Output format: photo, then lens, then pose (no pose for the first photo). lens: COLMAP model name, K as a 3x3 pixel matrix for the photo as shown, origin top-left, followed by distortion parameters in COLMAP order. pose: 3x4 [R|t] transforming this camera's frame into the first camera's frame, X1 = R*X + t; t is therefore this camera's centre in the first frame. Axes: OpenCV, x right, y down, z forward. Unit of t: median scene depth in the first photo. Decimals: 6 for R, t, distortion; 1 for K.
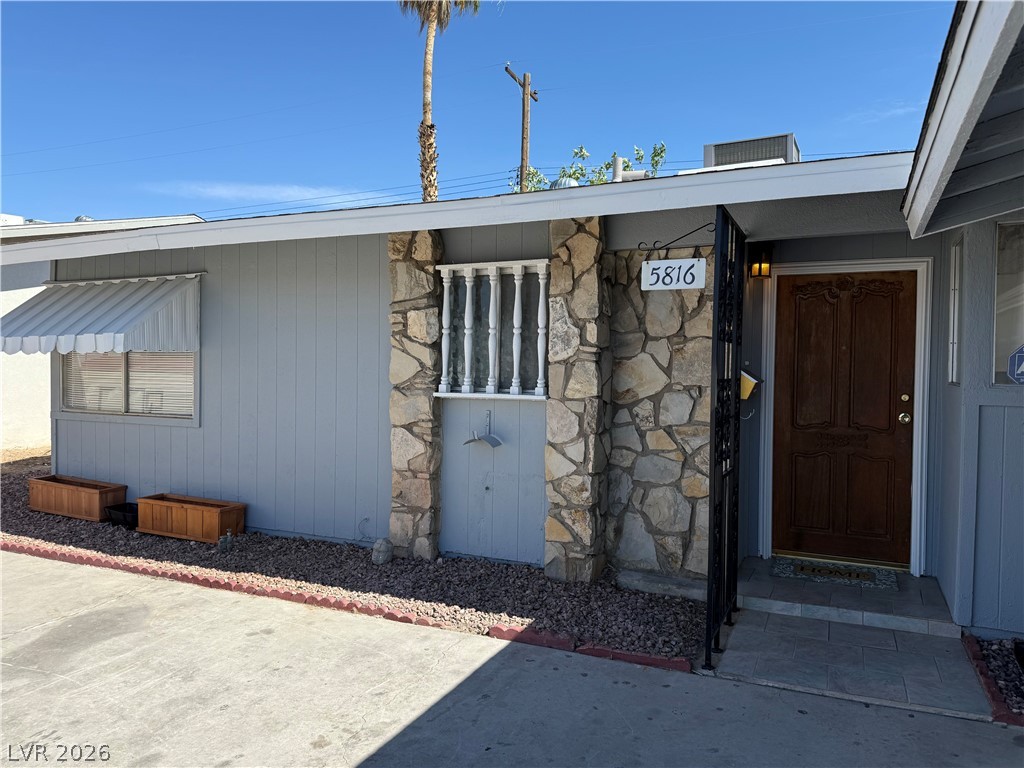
lens RADIAL K [[728.6, 0, 513.2], [0, 728.6, 386.2], [0, 0, 1]] dist [0.065205, -0.090706]
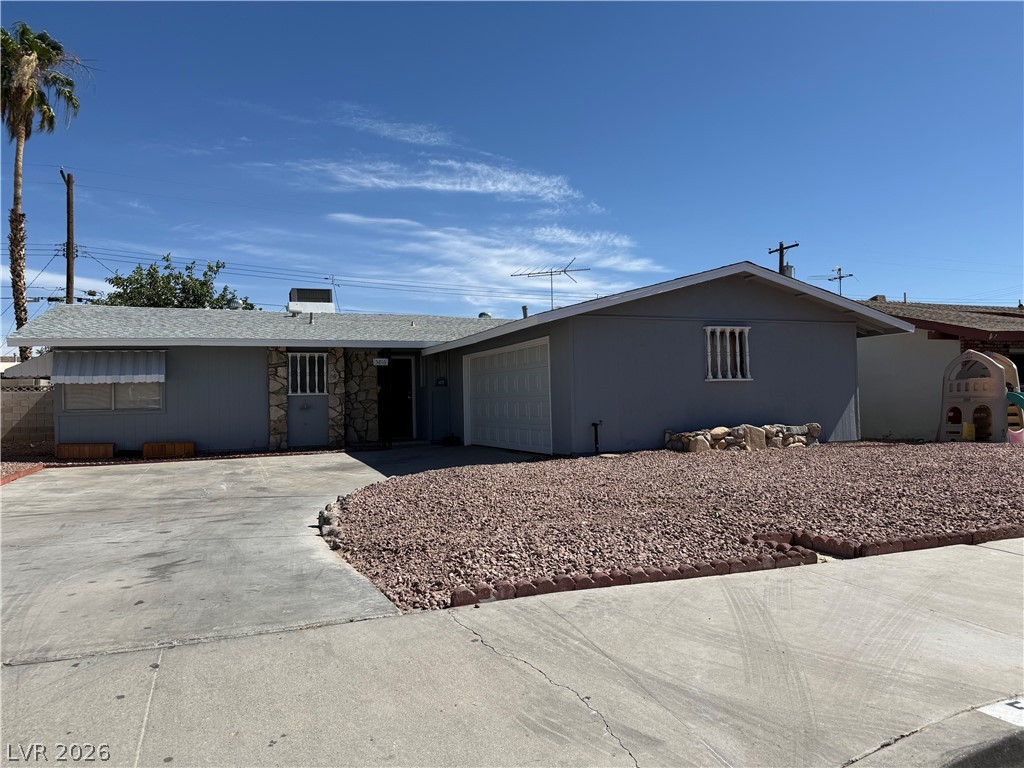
lens RADIAL K [[728.6, 0, 512.0], [0, 728.6, 382.4], [0, 0, 1]] dist [0.065205, -0.090706]
pose [[0.669432, -0.005296, 0.742855, -1.863970], [0.049163, 0.998098, -0.037188, 0.128616], [-0.741245, 0.061416, 0.668419, -1.859963]]
